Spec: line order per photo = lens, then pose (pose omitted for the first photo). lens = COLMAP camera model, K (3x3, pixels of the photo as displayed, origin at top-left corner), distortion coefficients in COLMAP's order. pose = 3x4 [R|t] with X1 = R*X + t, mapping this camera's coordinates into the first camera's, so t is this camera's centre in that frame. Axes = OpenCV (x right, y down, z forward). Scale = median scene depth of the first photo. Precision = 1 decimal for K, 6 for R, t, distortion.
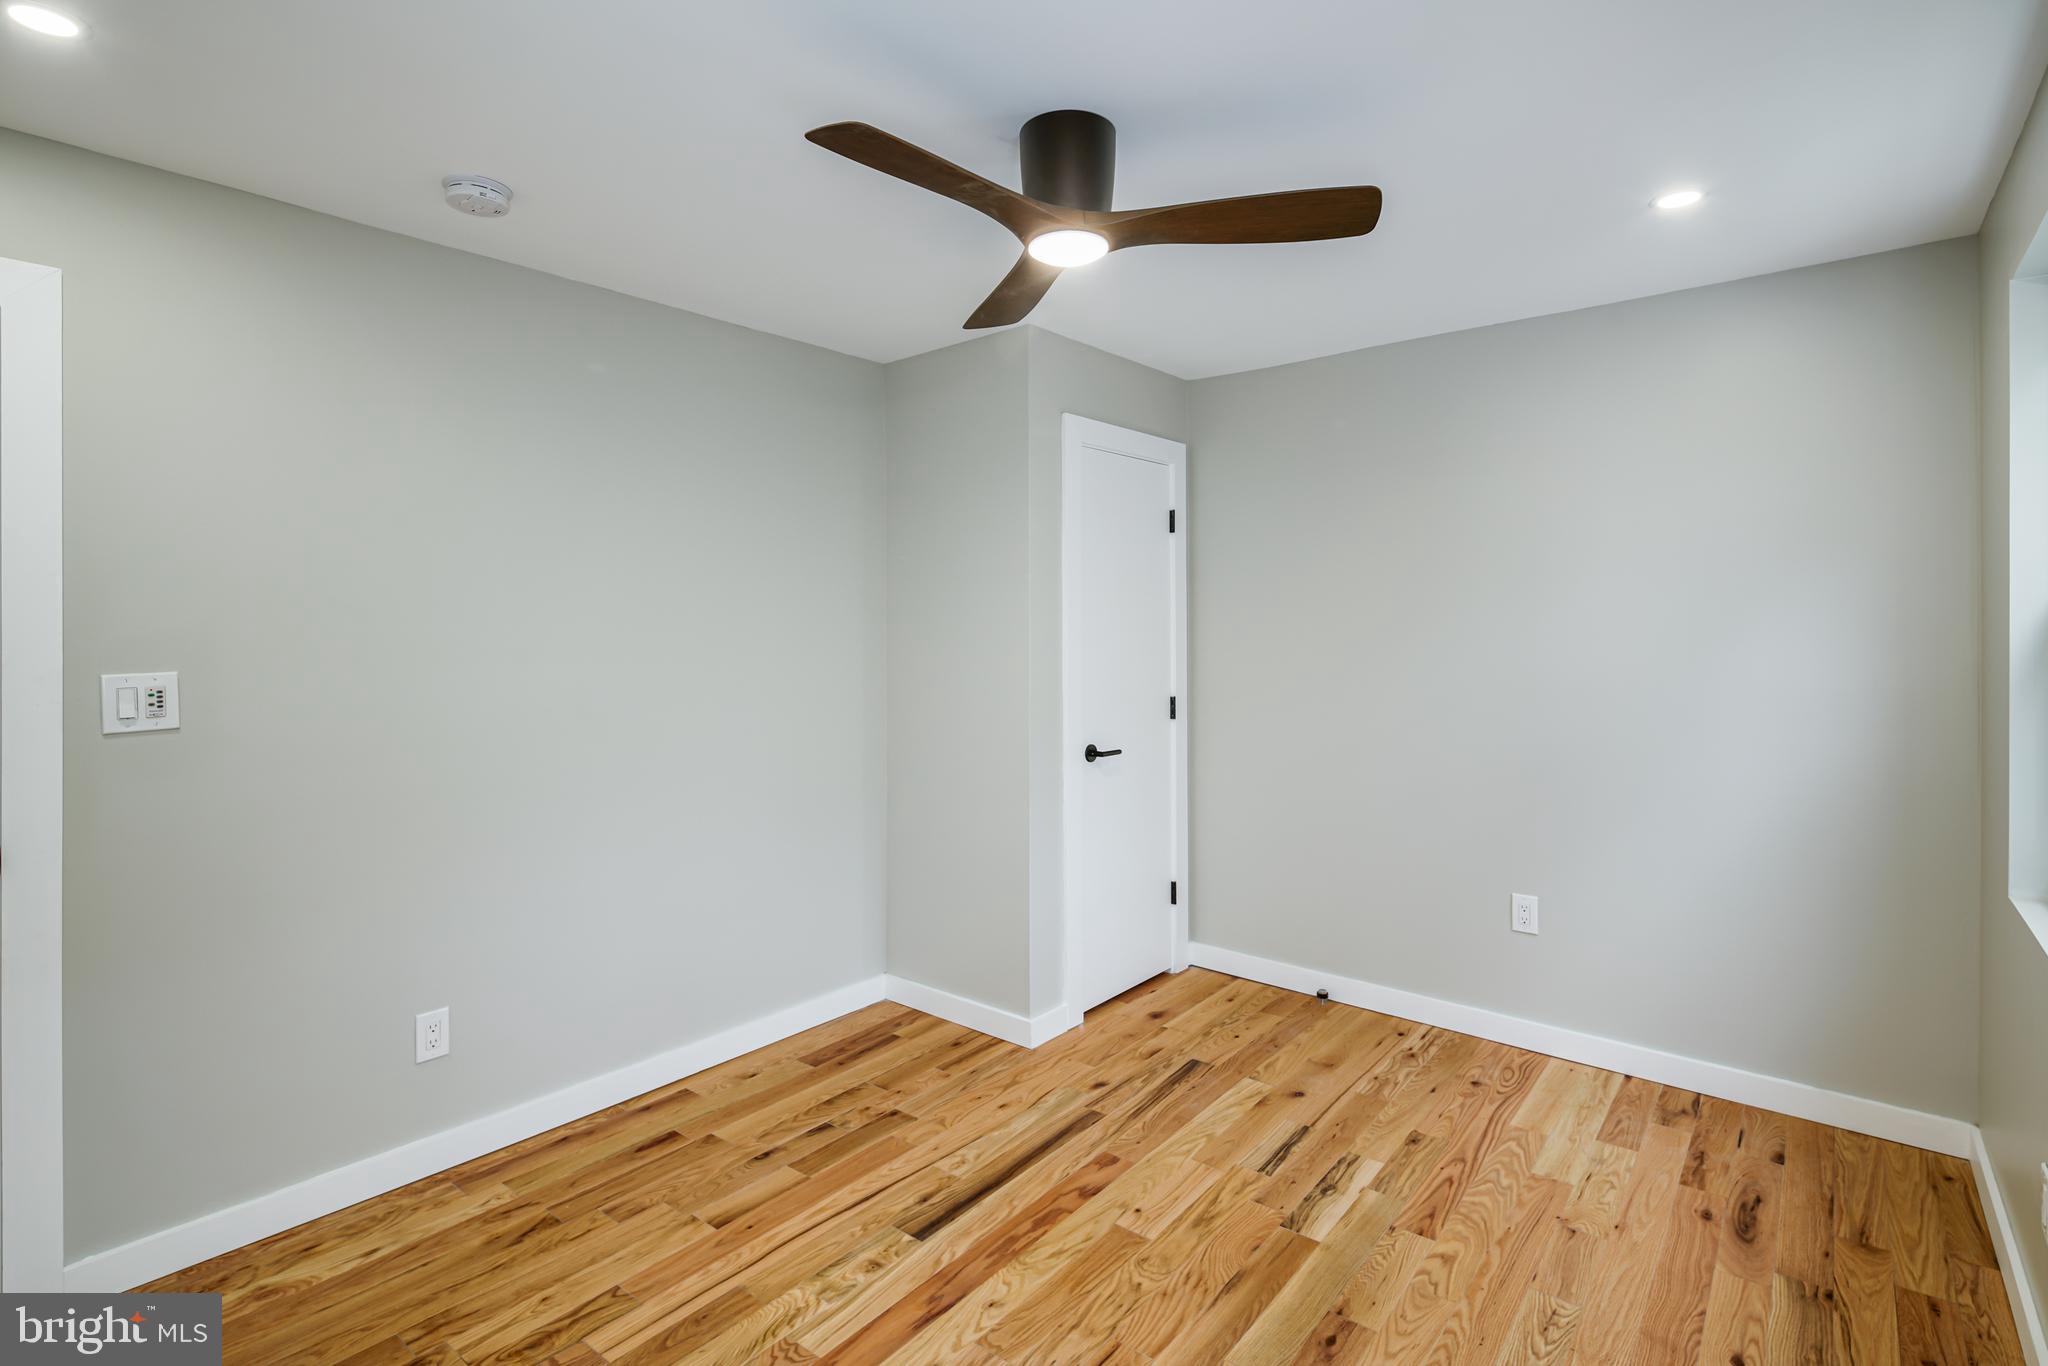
lens RADIAL K [[1017.3, 0, 1022.2], [0, 1017.3, 619.5], [0, 0, 1]] dist [0.004767, -0.001666]
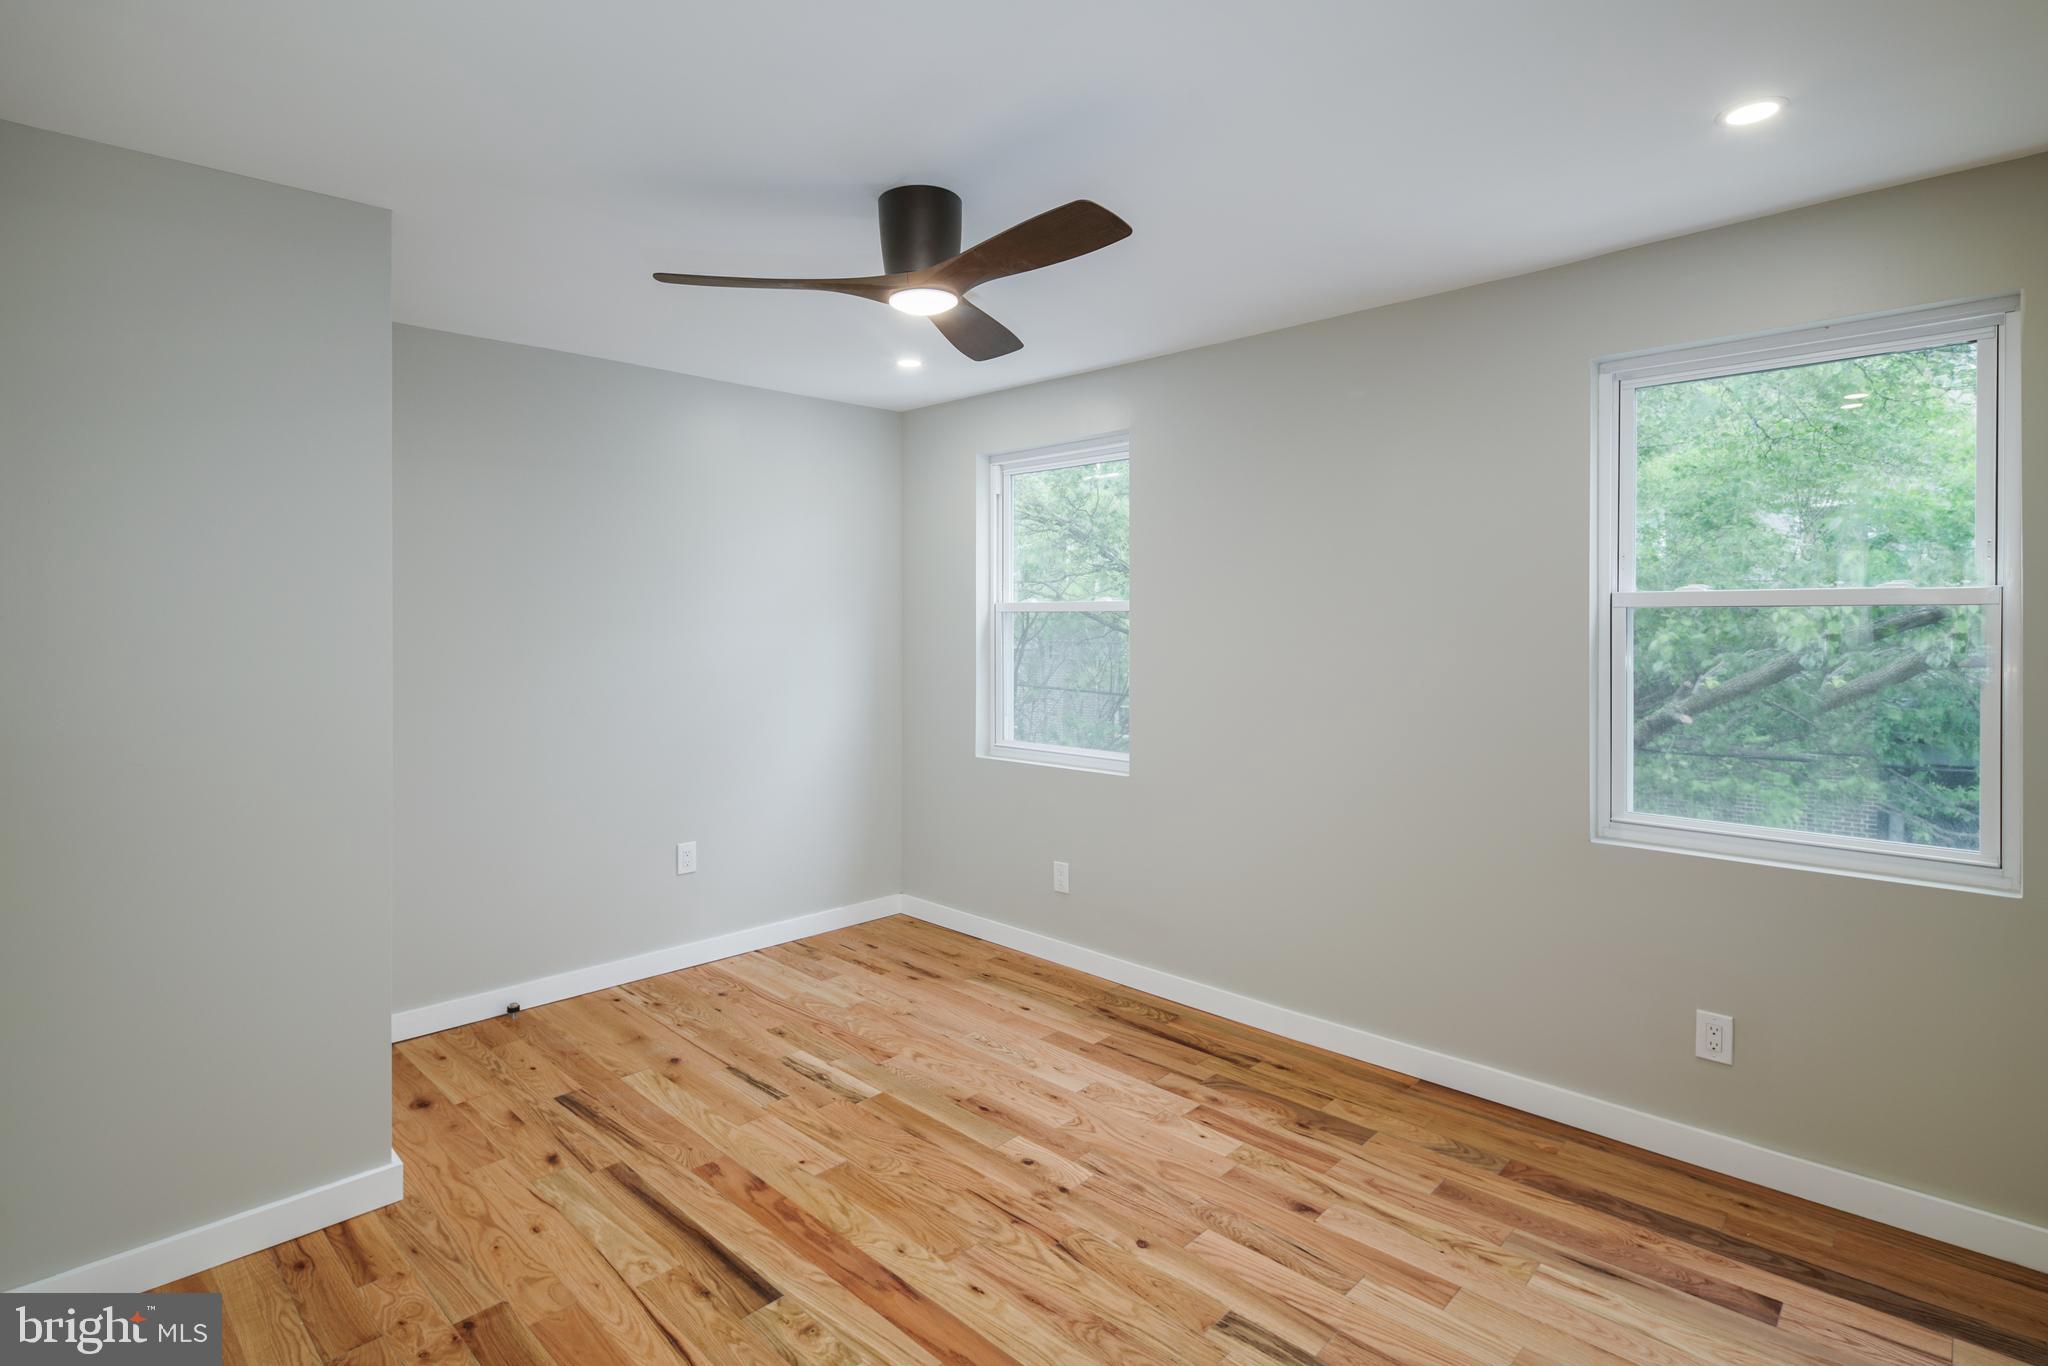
lens RADIAL K [[1017.3, 0, 1022.2], [0, 1017.3, 619.5], [0, 0, 1]] dist [0.004767, -0.001666]
pose [[0.073715, 0.004201, 0.997270, -0.831409], [-0.004871, 0.999981, -0.003852, 0.004719], [-0.997267, -0.004574, 0.073734, 0.600626]]
